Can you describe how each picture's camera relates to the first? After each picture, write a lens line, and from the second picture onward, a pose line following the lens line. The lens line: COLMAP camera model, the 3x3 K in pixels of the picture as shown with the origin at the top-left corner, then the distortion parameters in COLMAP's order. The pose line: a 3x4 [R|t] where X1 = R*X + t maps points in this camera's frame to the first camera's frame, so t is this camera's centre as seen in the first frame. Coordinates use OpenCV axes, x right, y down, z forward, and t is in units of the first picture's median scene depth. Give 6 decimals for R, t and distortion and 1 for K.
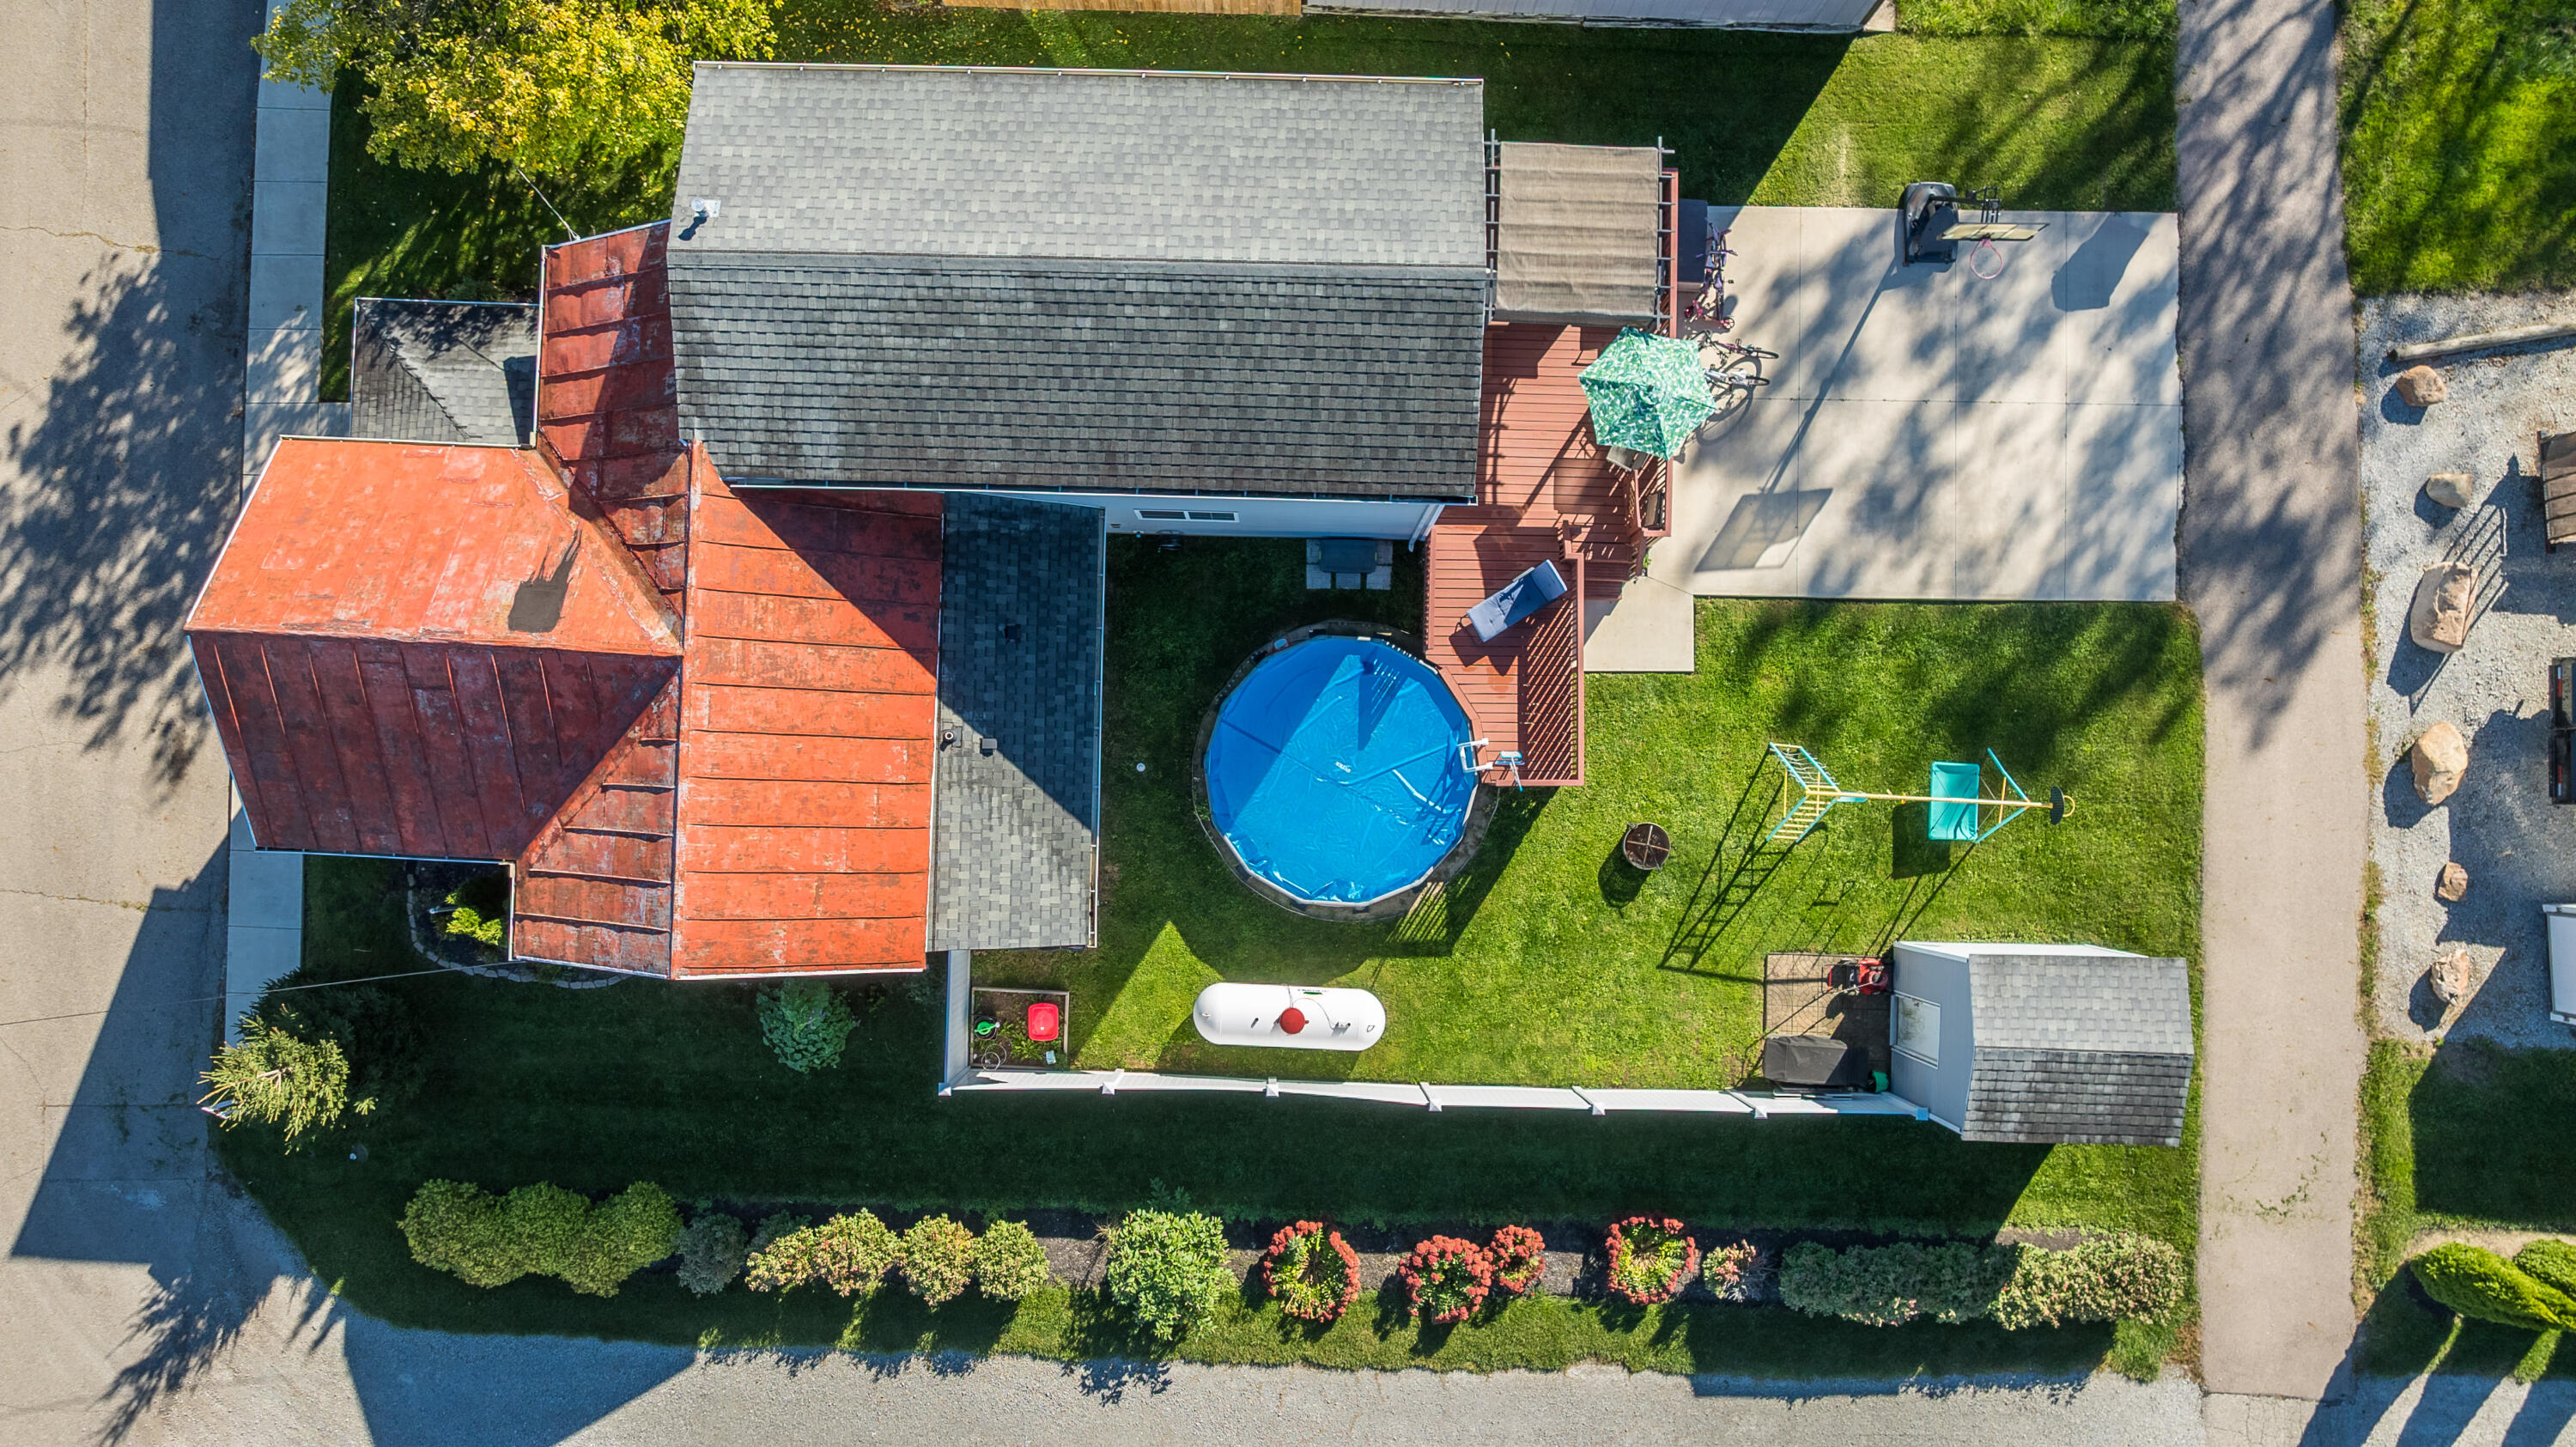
lens RADIAL K [[1805.8, 0, 1289.1], [0, 1805.8, 714.1], [0, 0, 1]] dist [-0.056695, 0.071170]
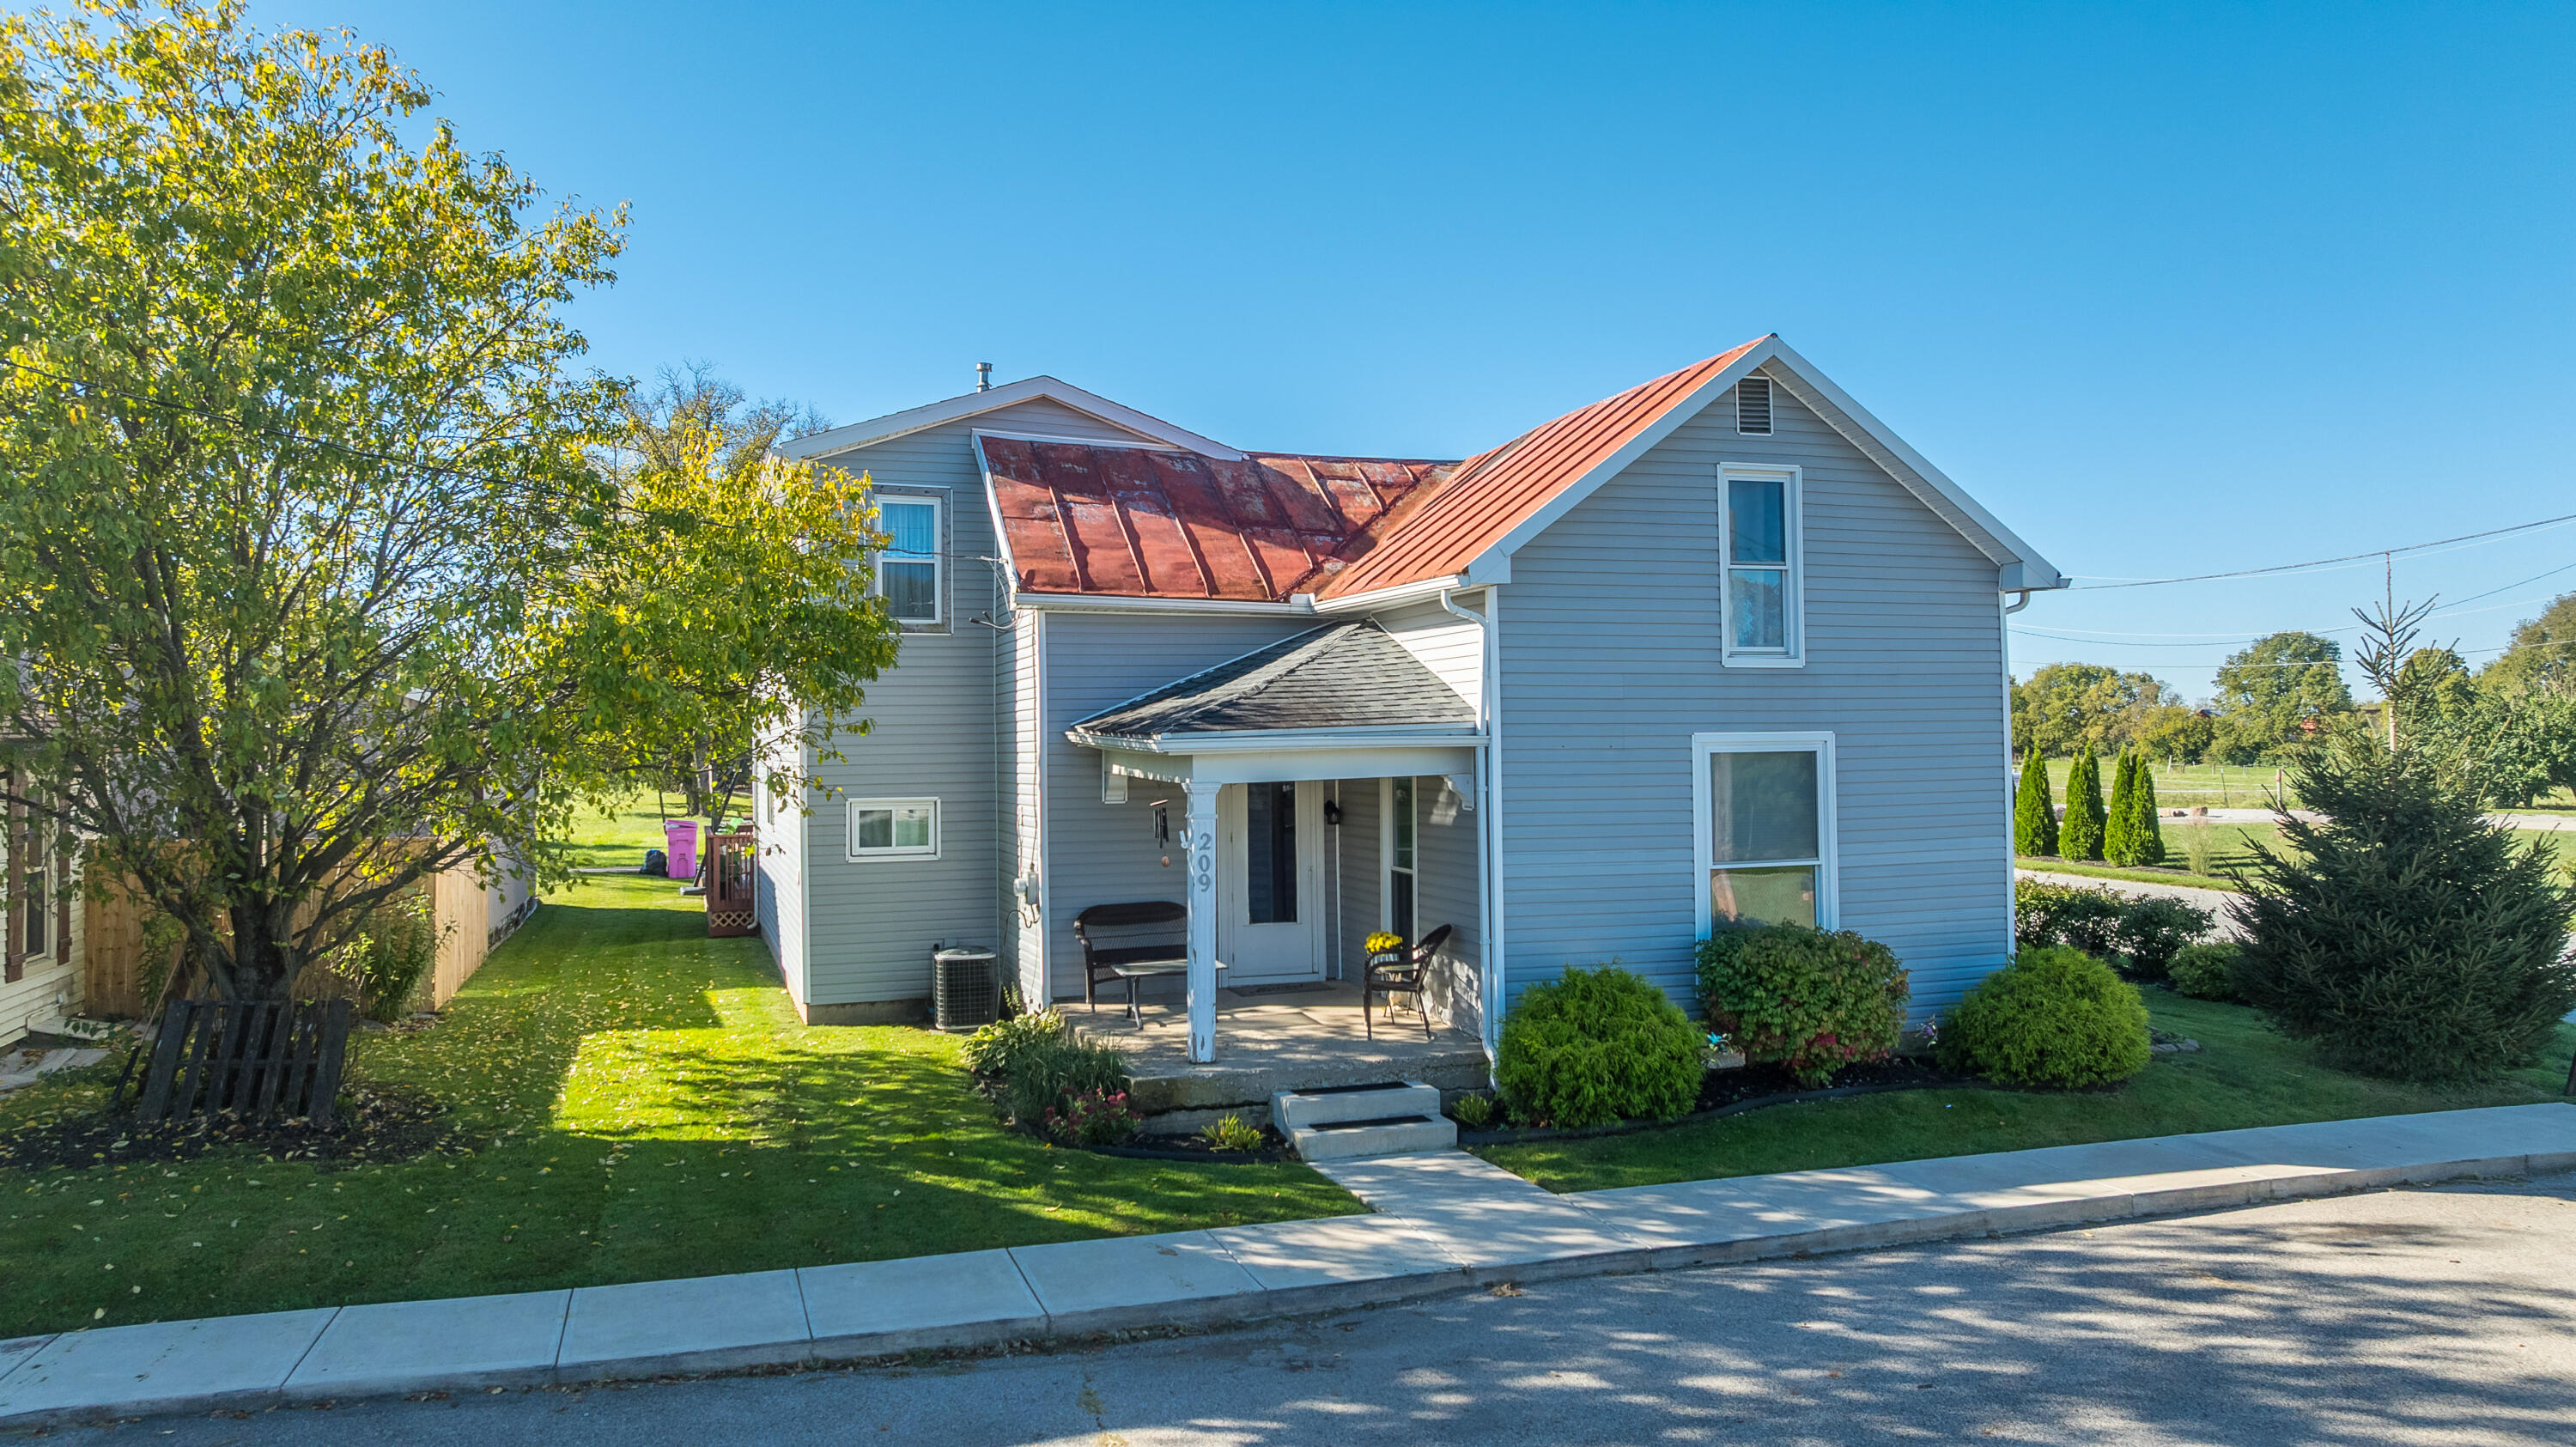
lens RADIAL K [[1805.8, 0, 1289.1], [0, 1805.8, 714.1], [0, 0, 1]] dist [-0.056695, 0.071170]
pose [[-0.349329, 0.027737, 0.936589, -0.916194], [0.936557, 0.041061, 0.348101, -0.340241], [-0.028802, 0.998772, -0.040321, 0.920244]]
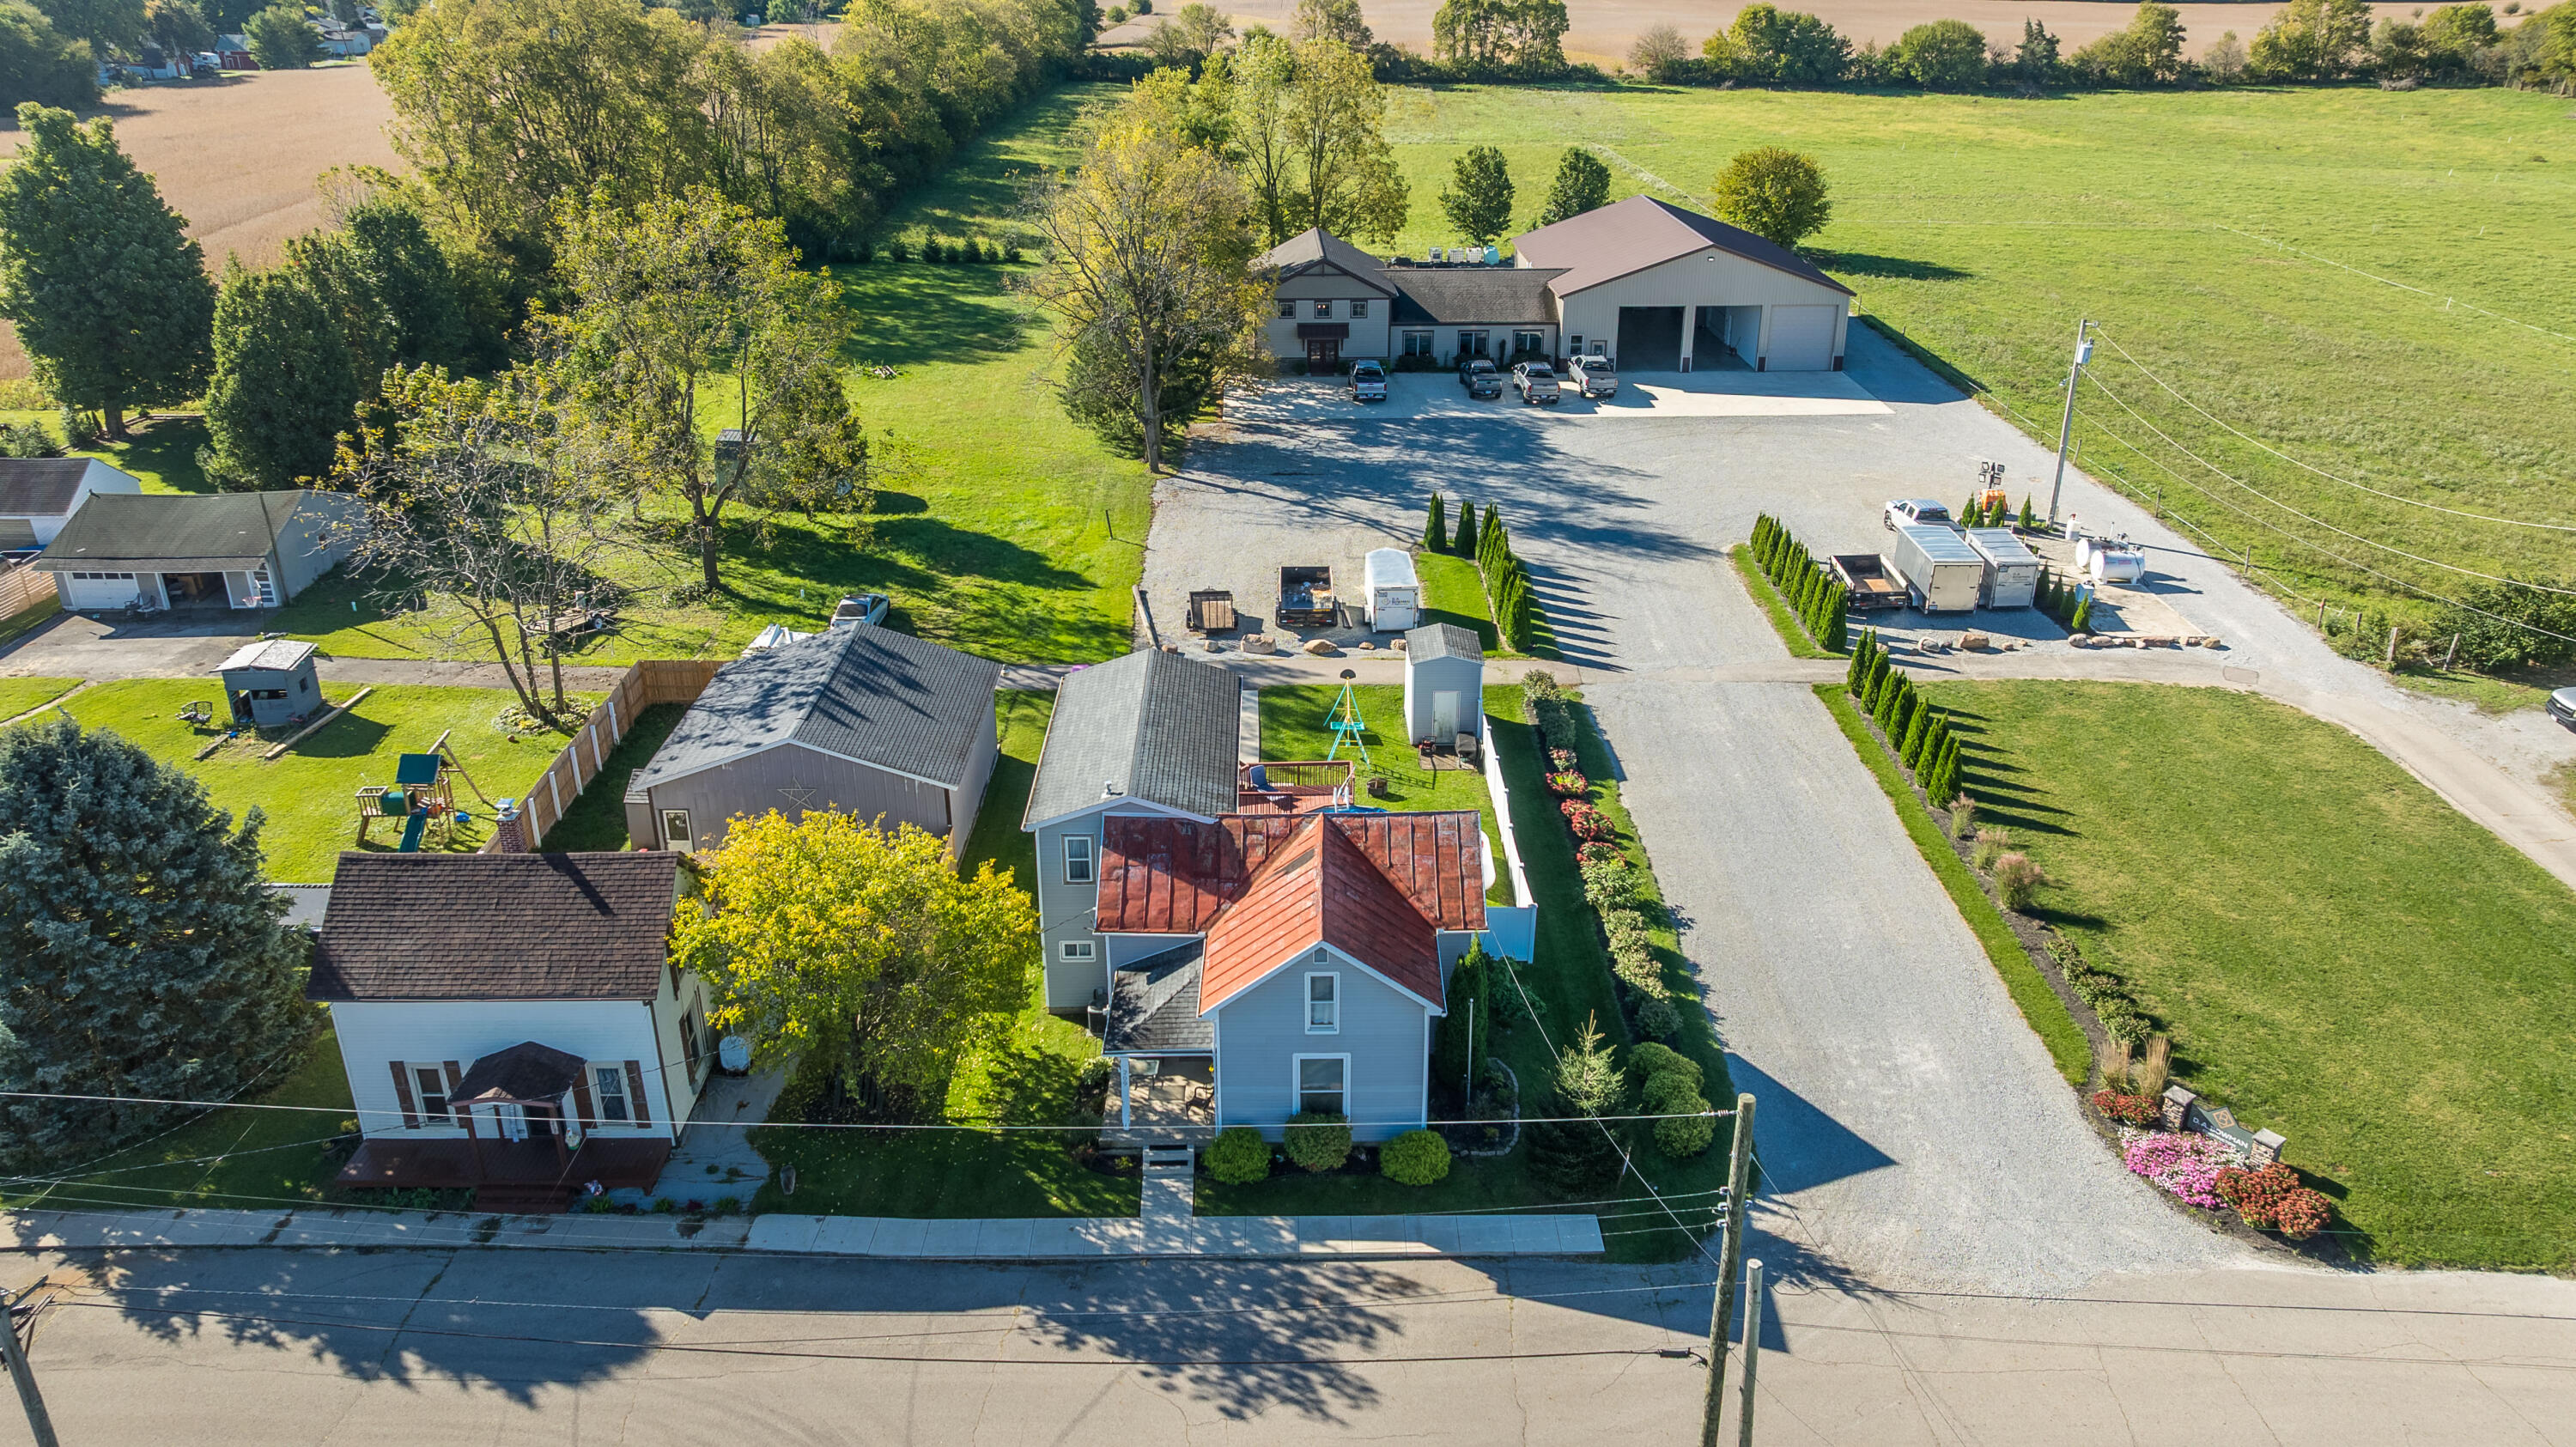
lens RADIAL K [[1805.8, 0, 1289.1], [0, 1805.8, 714.1], [0, 0, 1]] dist [-0.056695, 0.071170]
pose [[-0.037067, -0.403417, 0.914265, -1.712760], [0.998490, 0.022175, 0.050266, -0.139402], [-0.040552, 0.914747, 0.401986, 0.057379]]
